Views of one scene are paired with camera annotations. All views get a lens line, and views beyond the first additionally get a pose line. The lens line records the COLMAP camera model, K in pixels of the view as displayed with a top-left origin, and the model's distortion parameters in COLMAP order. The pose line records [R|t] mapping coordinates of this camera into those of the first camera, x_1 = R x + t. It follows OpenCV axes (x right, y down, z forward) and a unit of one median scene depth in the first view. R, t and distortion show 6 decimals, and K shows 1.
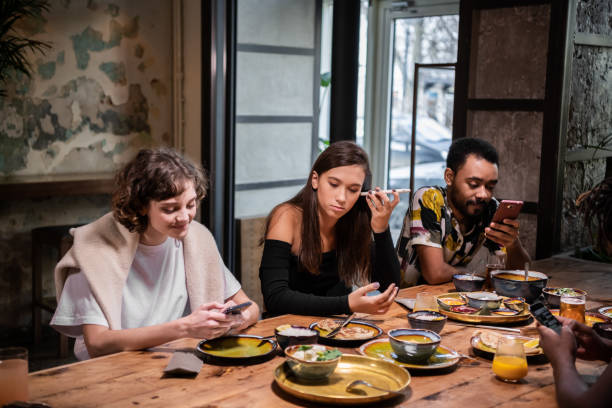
lens RADIAL K [[870.8, 0, 288.7], [0, 870.8, 193.3], [0, 0, 1]] dist [0.172254, 0.000000]
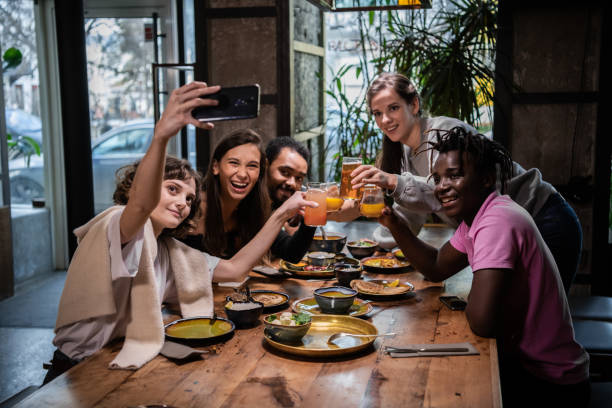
lens RADIAL K [[769.7, 0, 302.2], [0, 769.7, 198.1], [0, 0, 1]] dist [0.111851, 0.000000]
pose [[0.846702, -0.094739, 0.523565, -0.256152], [0.076637, 0.995474, 0.056195, -0.019057], [-0.526520, -0.007456, 0.850130, 0.059204]]
